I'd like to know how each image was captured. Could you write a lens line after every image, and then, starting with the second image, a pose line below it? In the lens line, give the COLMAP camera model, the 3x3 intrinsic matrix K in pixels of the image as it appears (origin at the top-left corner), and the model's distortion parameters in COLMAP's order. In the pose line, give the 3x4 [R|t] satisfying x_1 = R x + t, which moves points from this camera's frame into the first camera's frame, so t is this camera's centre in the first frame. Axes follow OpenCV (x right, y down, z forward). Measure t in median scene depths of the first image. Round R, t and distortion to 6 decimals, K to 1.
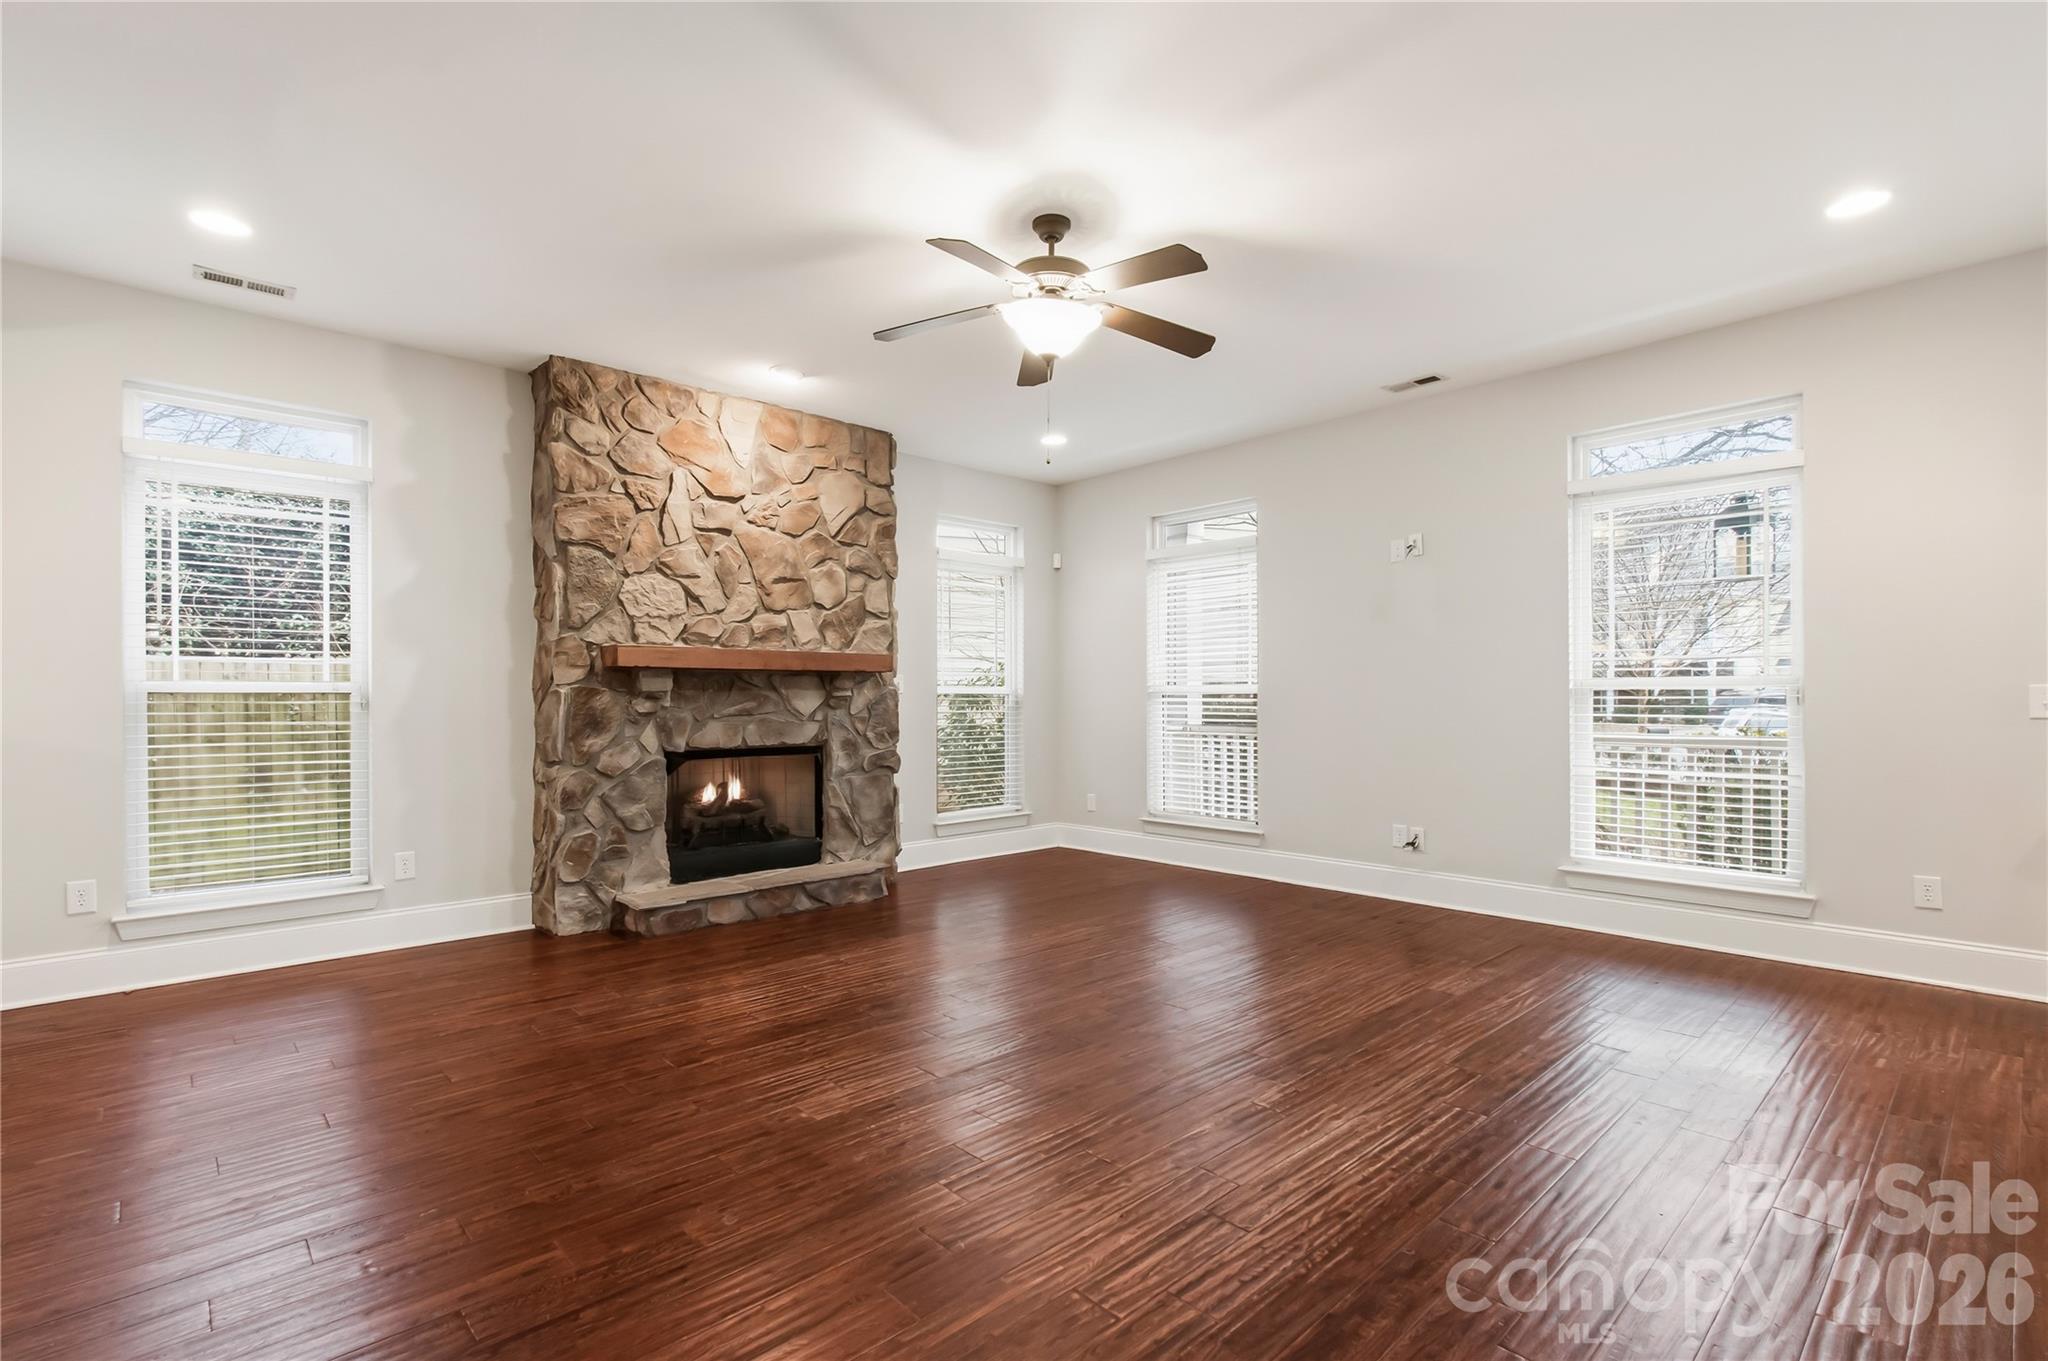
lens RADIAL K [[928.5, 0, 1044.1], [0, 928.5, 688.3], [0, 0, 1]] dist [0.003945, 0.000760]
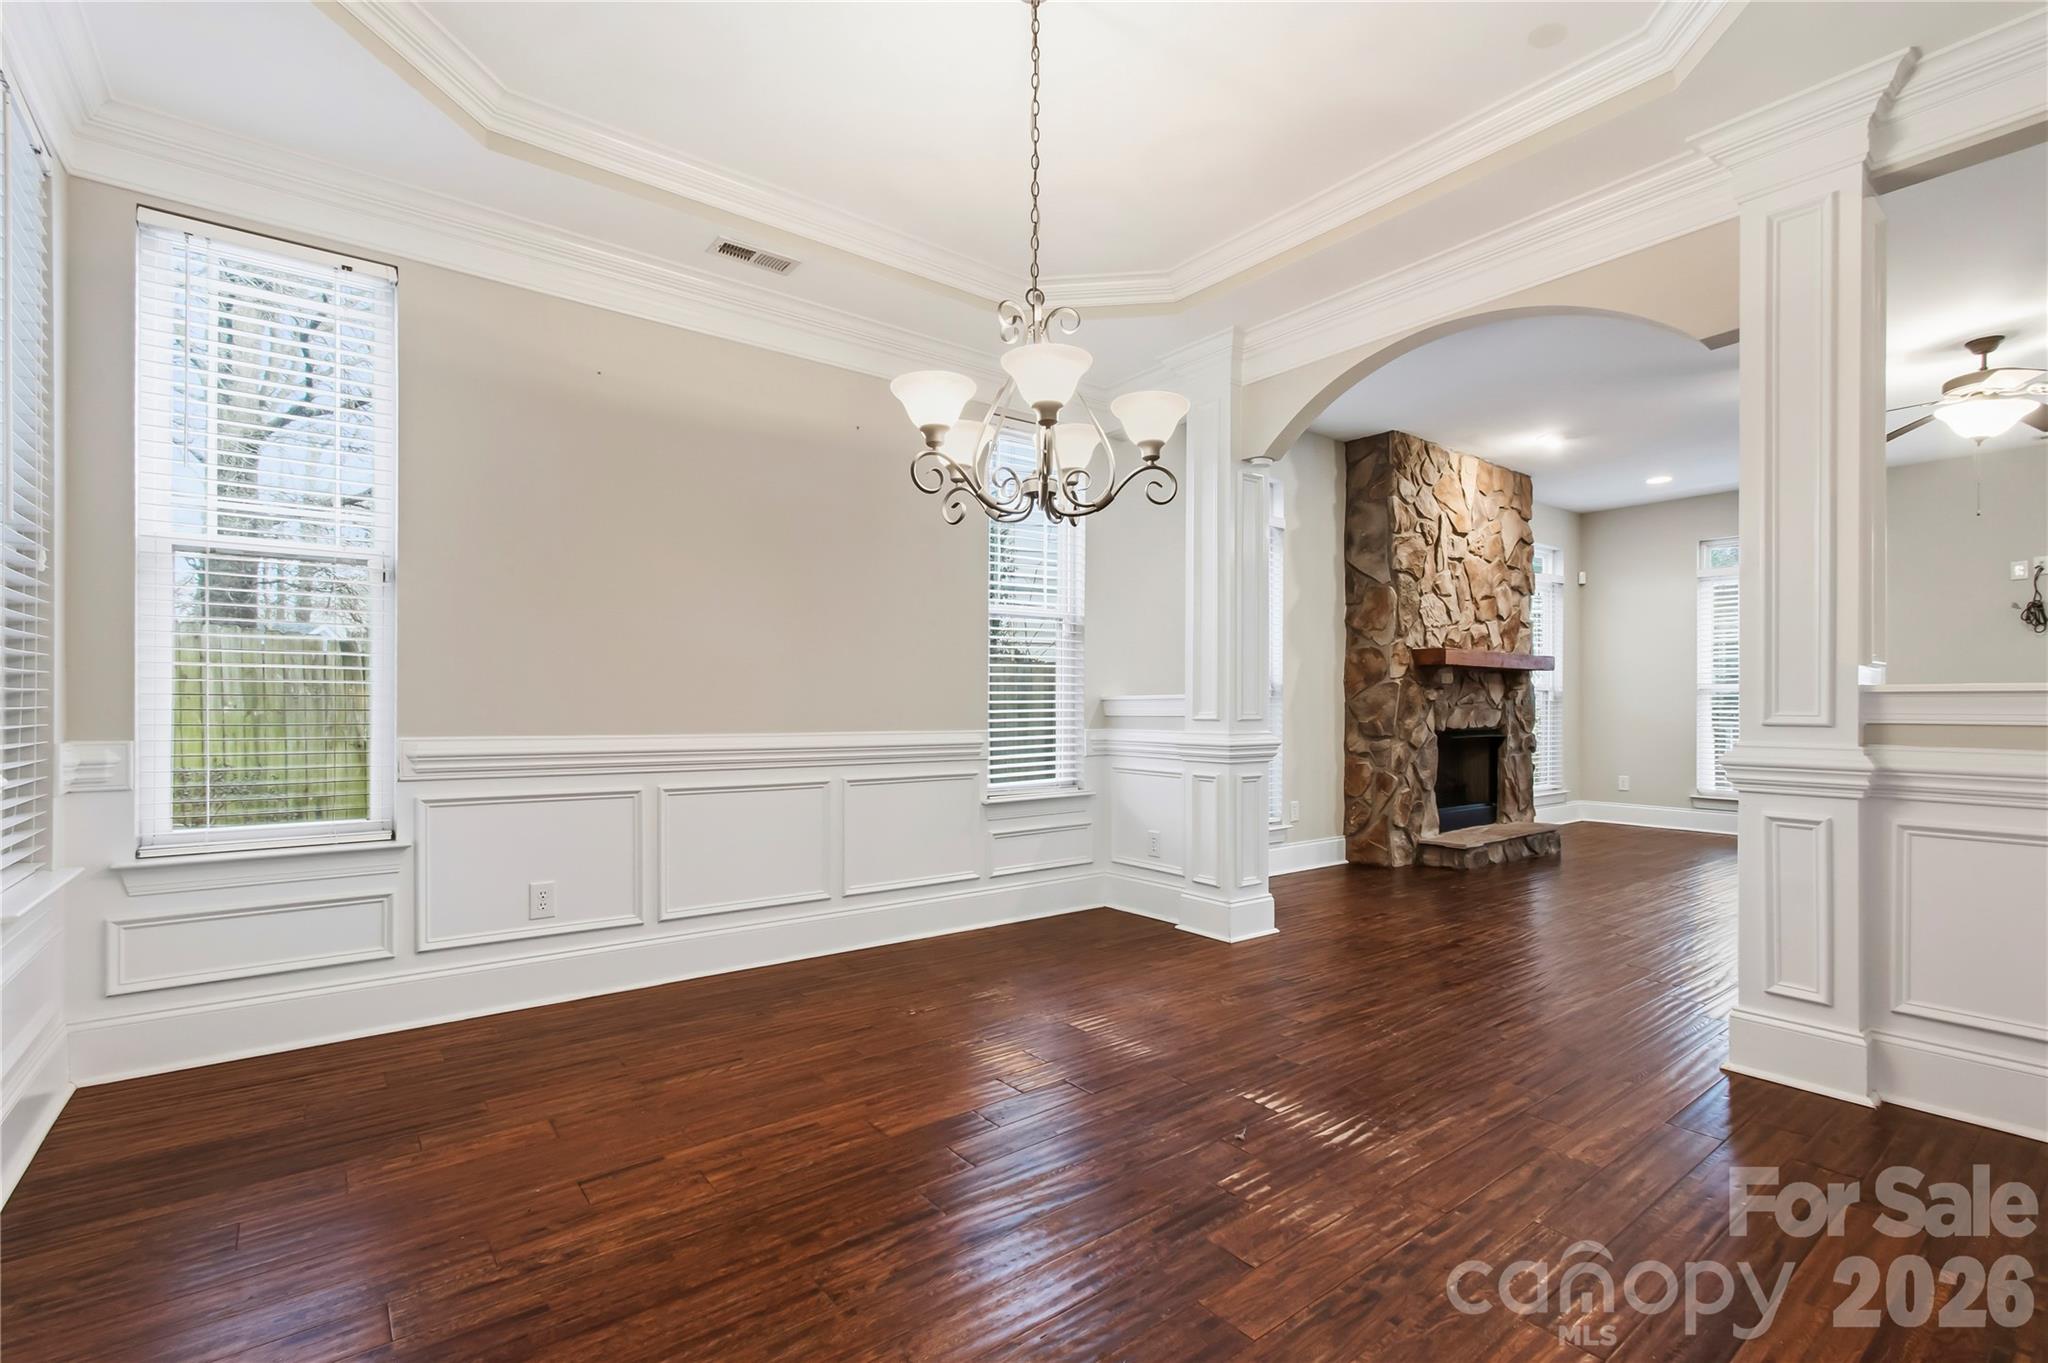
lens RADIAL K [[928.5, 0, 1044.1], [0, 928.5, 689.3], [0, 0, 1]] dist [0.003945, 0.000760]
pose [[0.996011, 0.000942, -0.089228, -0.863272], [-0.001799, 0.999953, -0.009523, 0.024482], [0.089215, 0.009646, 0.995966, -0.349629]]
